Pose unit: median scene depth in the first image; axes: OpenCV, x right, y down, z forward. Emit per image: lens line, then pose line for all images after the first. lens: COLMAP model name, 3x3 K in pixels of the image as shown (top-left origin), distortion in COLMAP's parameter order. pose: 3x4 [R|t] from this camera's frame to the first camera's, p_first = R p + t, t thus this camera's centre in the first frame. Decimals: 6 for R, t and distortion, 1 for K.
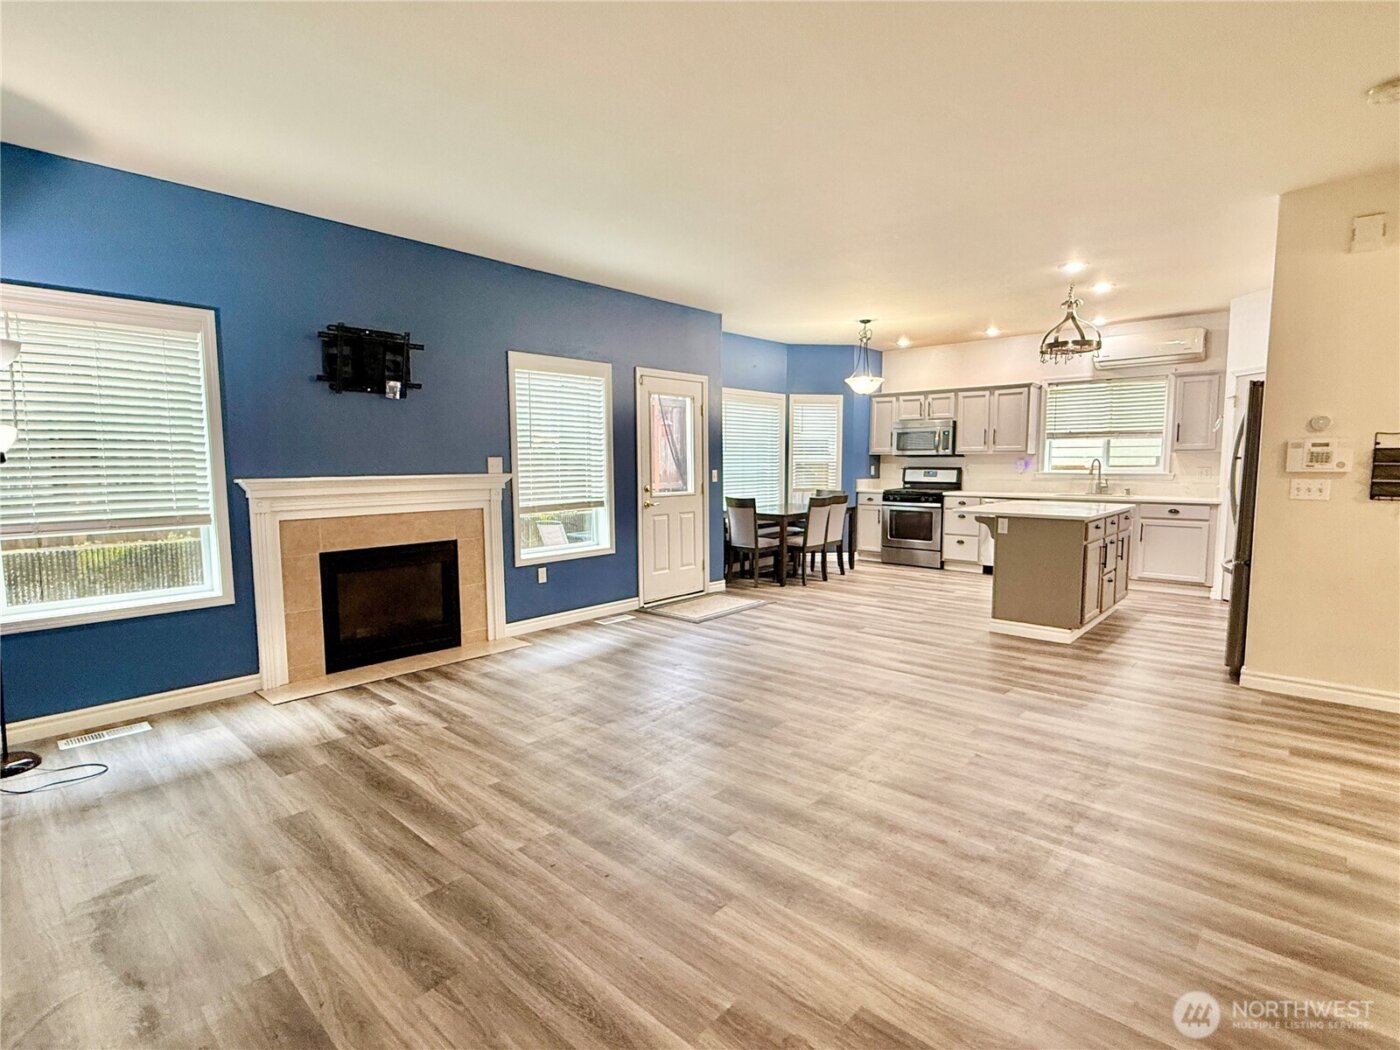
lens RADIAL K [[692.7, 0, 702.9], [0, 692.7, 528.4], [0, 0, 1]] dist [0.000997, -0.002018]
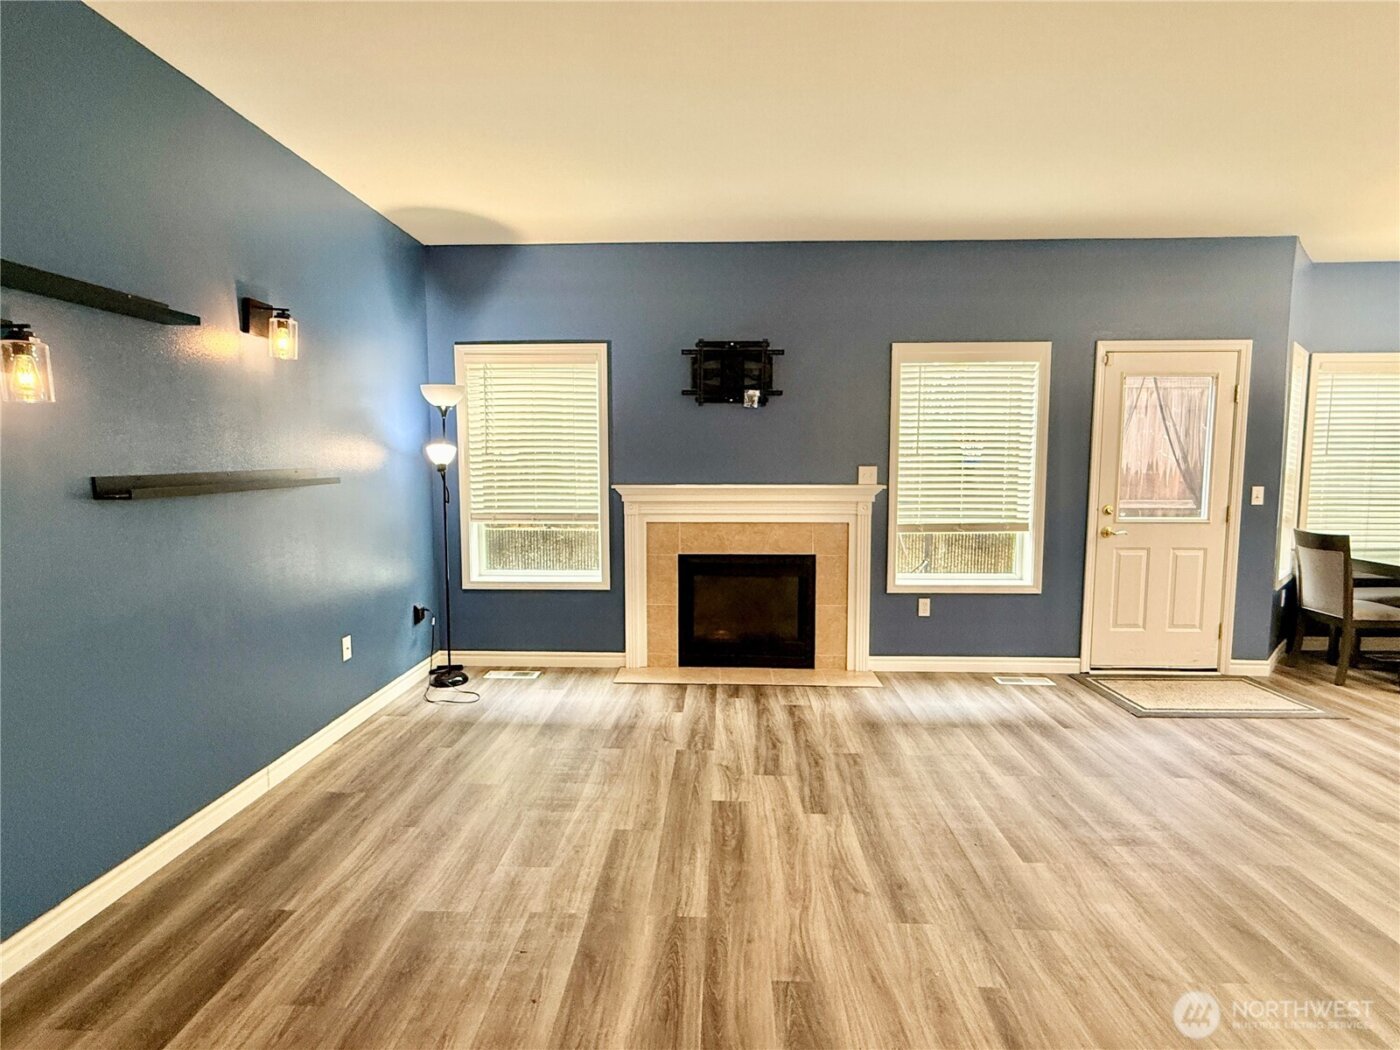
lens RADIAL K [[692.7, 0, 699.6], [0, 692.7, 523.1], [0, 0, 1]] dist [0.000997, -0.002018]
pose [[0.638320, 0.067865, -0.766774, 0.279711], [-0.078272, 0.996666, 0.023052, -0.038478], [0.765781, 0.045302, 0.641503, 0.310531]]
